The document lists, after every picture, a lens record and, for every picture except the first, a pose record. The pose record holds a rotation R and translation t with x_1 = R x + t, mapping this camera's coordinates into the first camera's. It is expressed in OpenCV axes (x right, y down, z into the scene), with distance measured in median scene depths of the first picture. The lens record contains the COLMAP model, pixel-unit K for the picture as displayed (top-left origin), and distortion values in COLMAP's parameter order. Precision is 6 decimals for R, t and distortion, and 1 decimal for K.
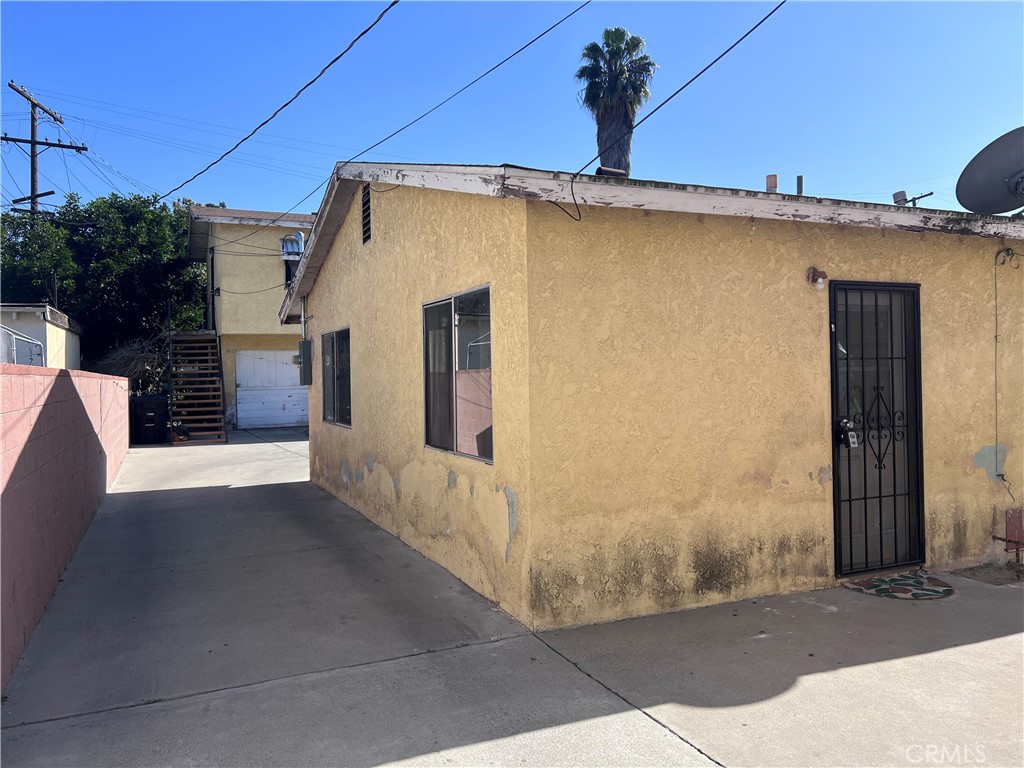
lens RADIAL K [[776.4, 0, 515.8], [0, 776.4, 362.7], [0, 0, 1]] dist [0.056620, -0.061474]
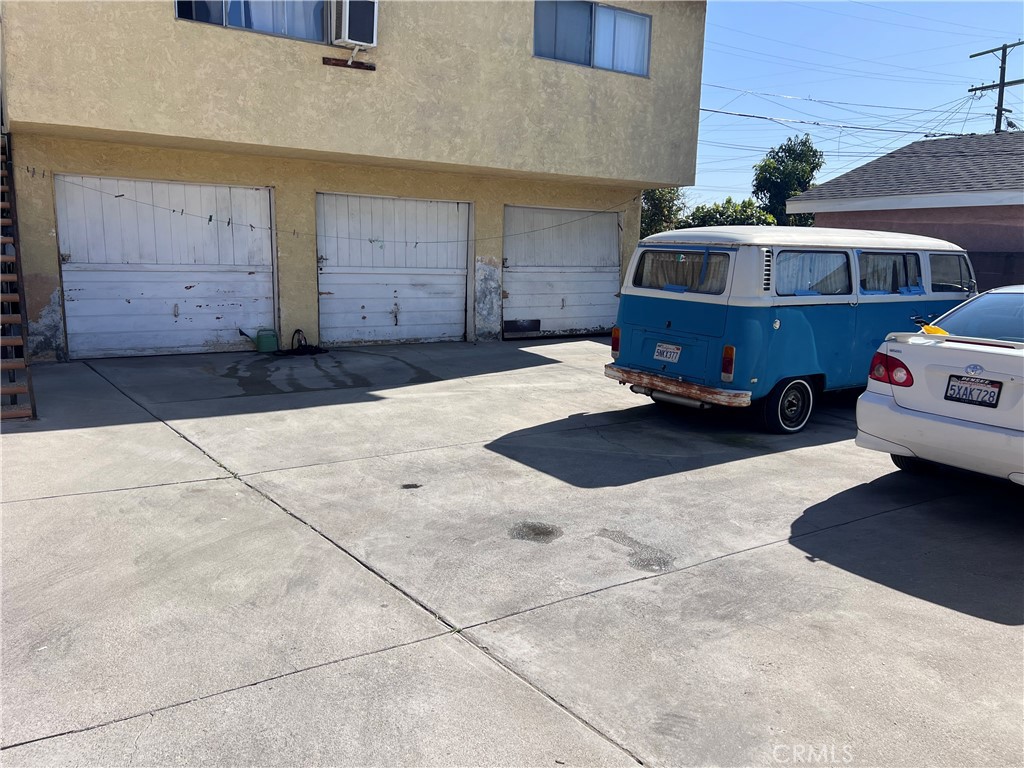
lens RADIAL K [[776.4, 0, 504.5], [0, 776.4, 377.4], [0, 0, 1]] dist [0.056620, -0.061474]
pose [[0.988730, 0.017754, 0.148657, -0.170151], [-0.042248, 0.985675, 0.163277, 0.012217], [-0.143628, -0.167717, 0.975316, 0.505331]]
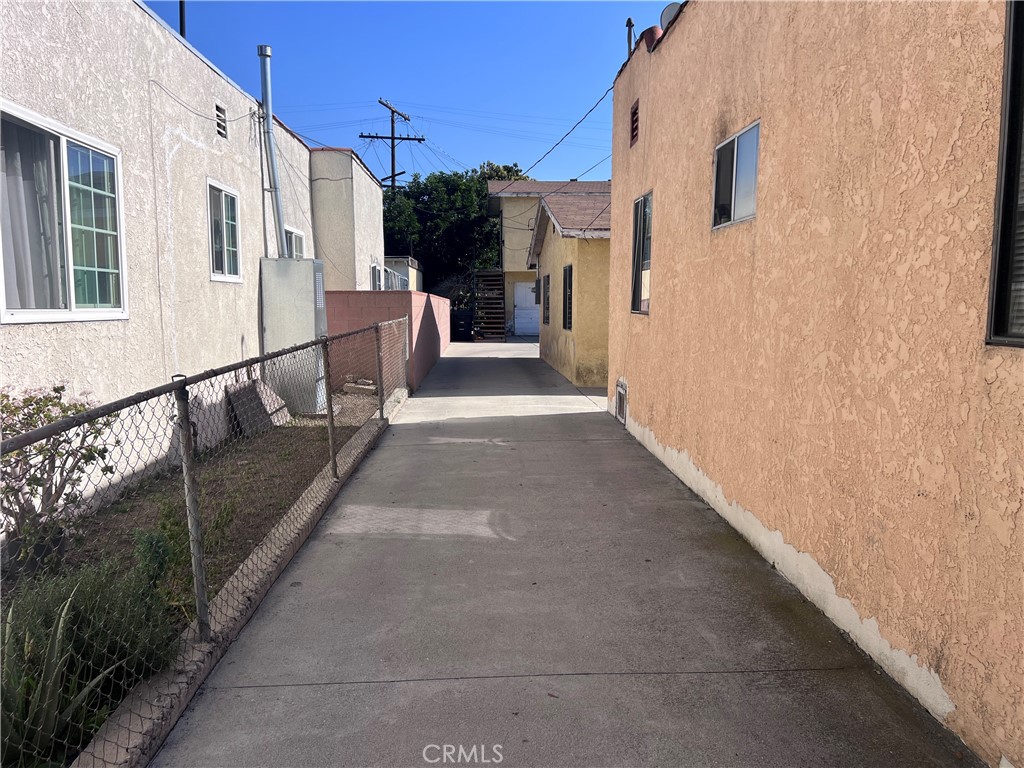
lens RADIAL K [[776.4, 0, 511.7], [0, 776.4, 384.5], [0, 0, 1]] dist [0.056620, -0.061474]
pose [[0.929103, 0.057791, -0.365278, 0.176375], [-0.013914, 0.992478, 0.121629, -0.002406], [0.369560, -0.107923, 0.922918, -0.361074]]
